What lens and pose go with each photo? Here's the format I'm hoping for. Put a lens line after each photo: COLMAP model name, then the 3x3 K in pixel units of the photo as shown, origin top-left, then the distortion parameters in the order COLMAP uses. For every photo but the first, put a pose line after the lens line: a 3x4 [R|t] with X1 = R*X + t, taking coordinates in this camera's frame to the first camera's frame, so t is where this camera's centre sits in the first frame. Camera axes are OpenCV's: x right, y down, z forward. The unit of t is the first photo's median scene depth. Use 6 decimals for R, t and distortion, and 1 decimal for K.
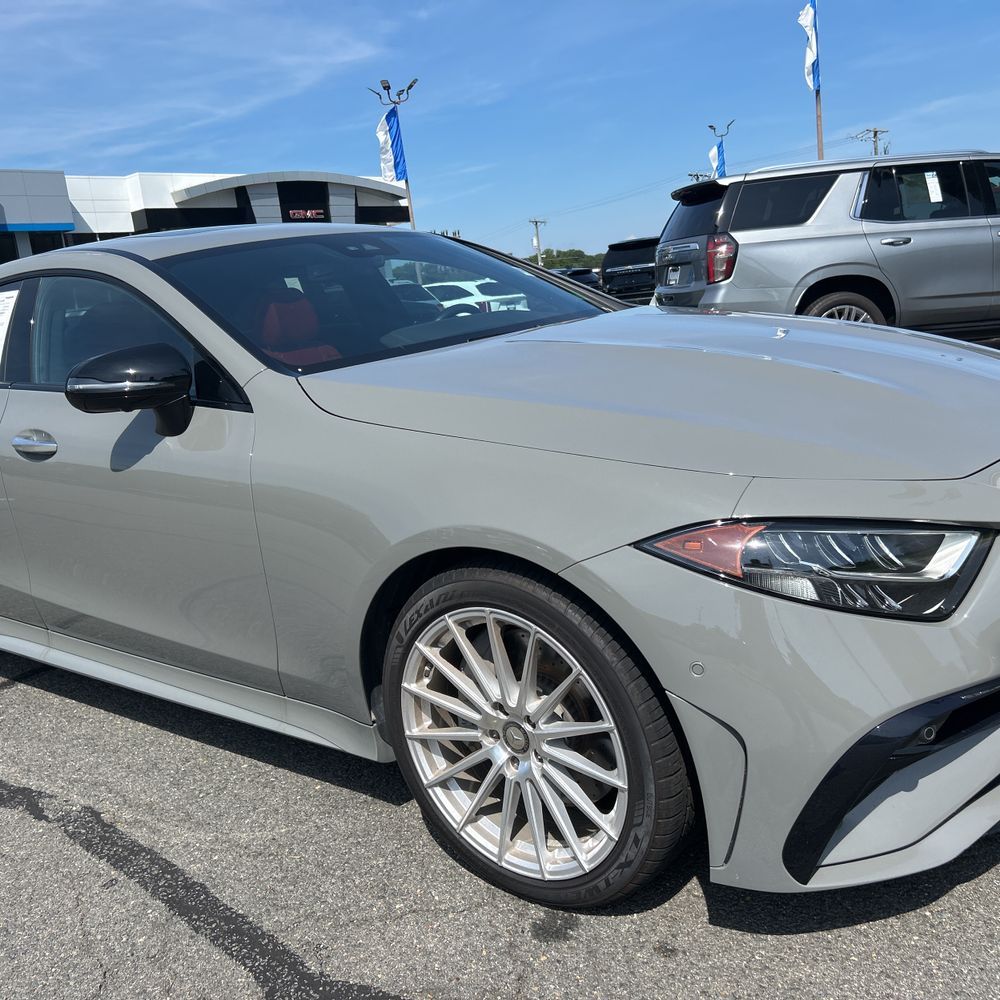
lens RADIAL K [[1008.7, 0, 504.1], [0, 1008.7, 499.0], [0, 0, 1]] dist [0.028291, -0.021137]
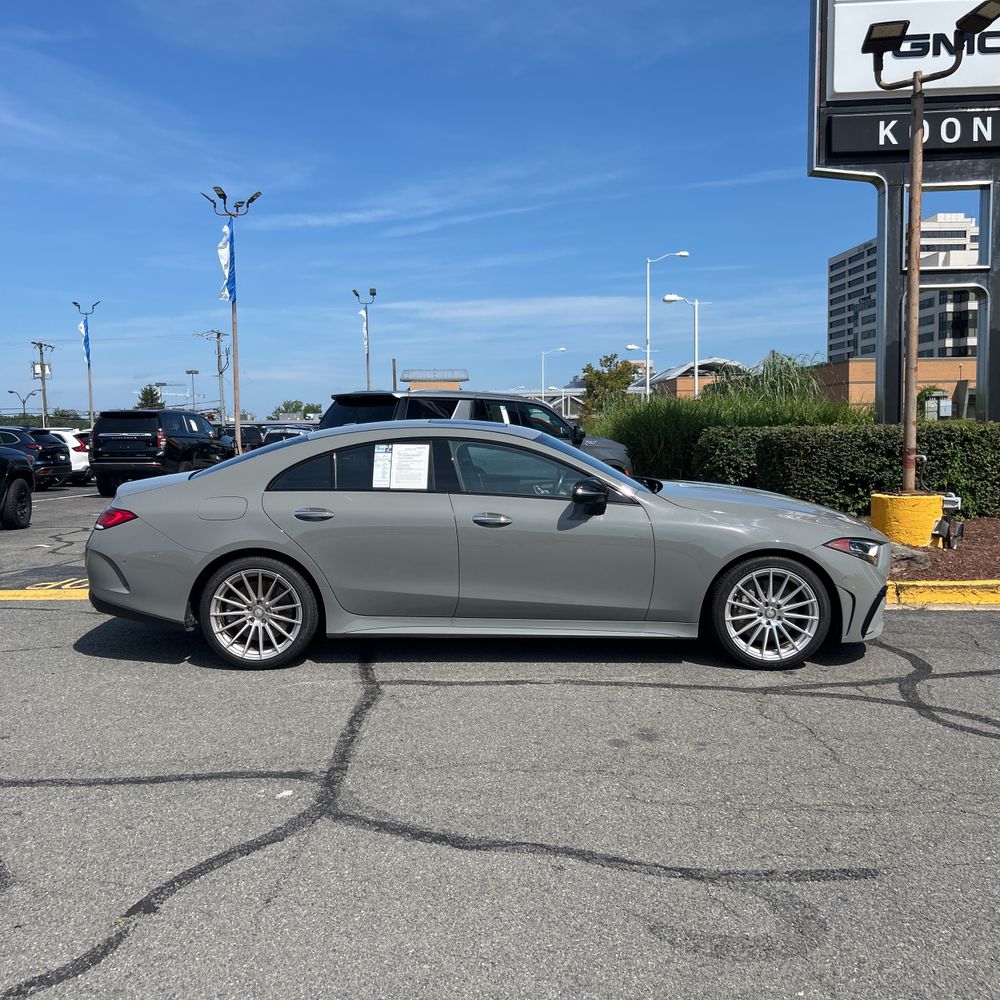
lens RADIAL K [[1015.0, 0, 485.1], [0, 1015.0, 499.6], [0, 0, 1]] dist [0.029607, -0.016462]
pose [[0.793934, 0.062489, 0.604784, -0.564209], [0.043155, 0.986404, -0.158573, 0.076536], [-0.606470, 0.151996, 0.780443, -0.206174]]
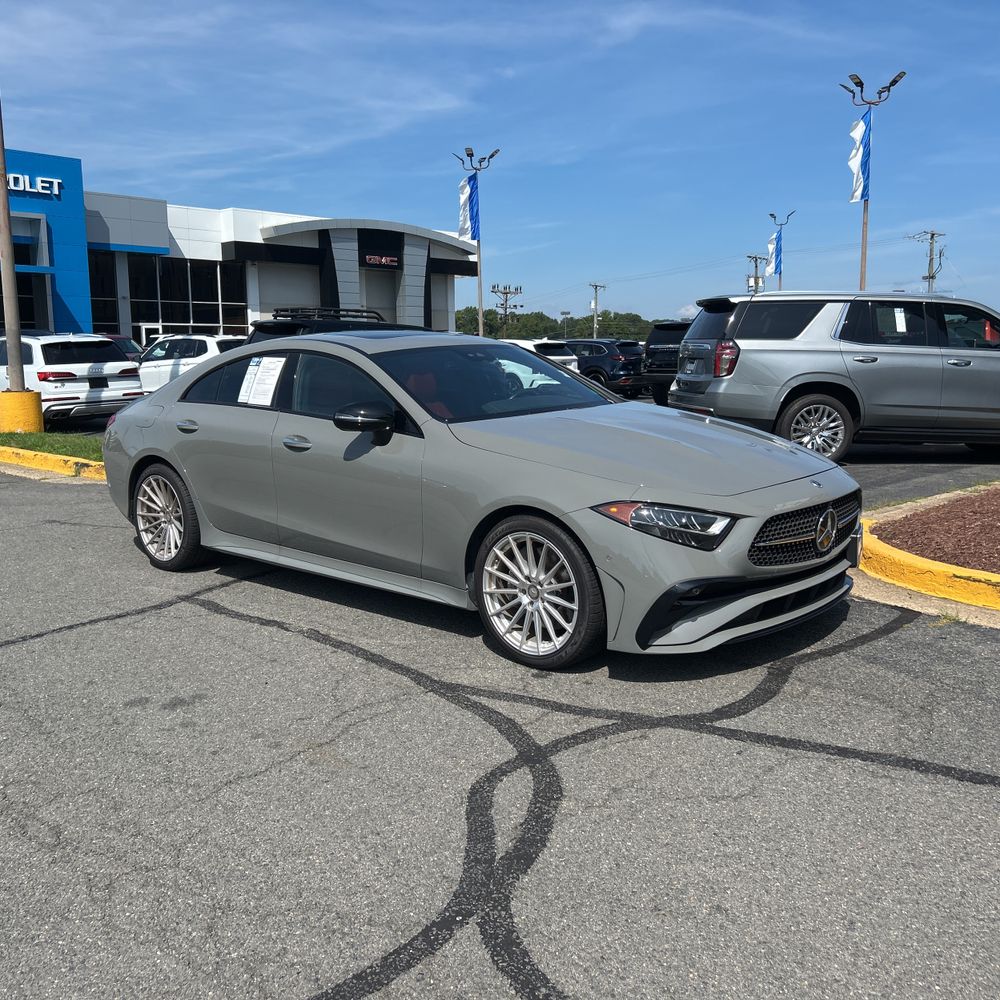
lens RADIAL K [[1004.3, 0, 499.7], [0, 1004.3, 499.7], [0, 0, 1]] dist [0.076822, -0.149835]
pose [[0.993194, 0.108889, -0.041332, 0.001553], [-0.110774, 0.992759, -0.046459, 0.031300], [0.035974, 0.050722, 0.998065, -0.278823]]
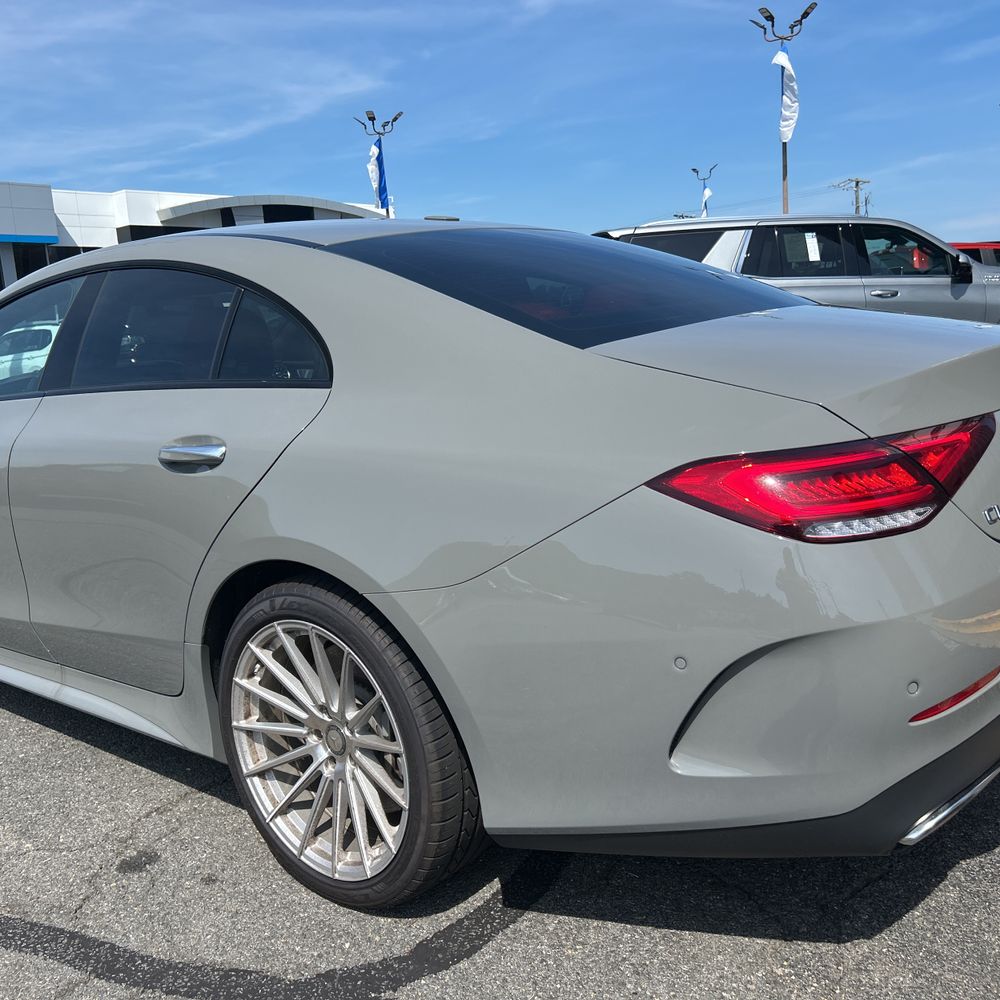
lens RADIAL K [[1008.7, 0, 504.1], [0, 1008.7, 499.0], [0, 0, 1]] dist [0.028291, -0.021137]
pose [[0.999096, 0.040766, 0.012040, 0.099103], [-0.040415, 0.998788, -0.028079, -0.000109], [-0.013170, 0.027567, 0.999533, -0.051917]]
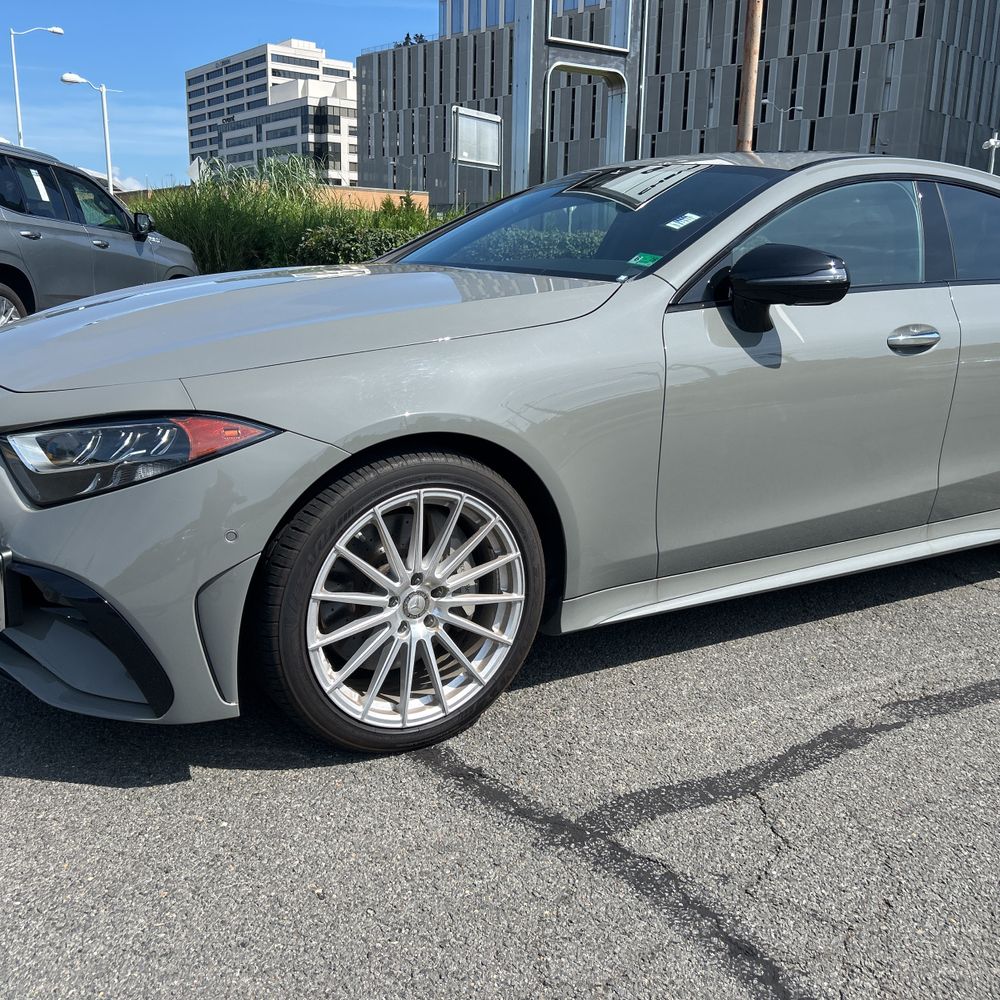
lens RADIAL K [[1015.0, 0, 485.1], [0, 1015.0, 499.6], [0, 0, 1]] dist [0.029607, -0.016462]
pose [[0.306575, -0.098227, 0.946765, -0.433668], [0.132647, 0.989364, 0.059694, -0.003183], [-0.942559, 0.107284, 0.316343, 0.304881]]
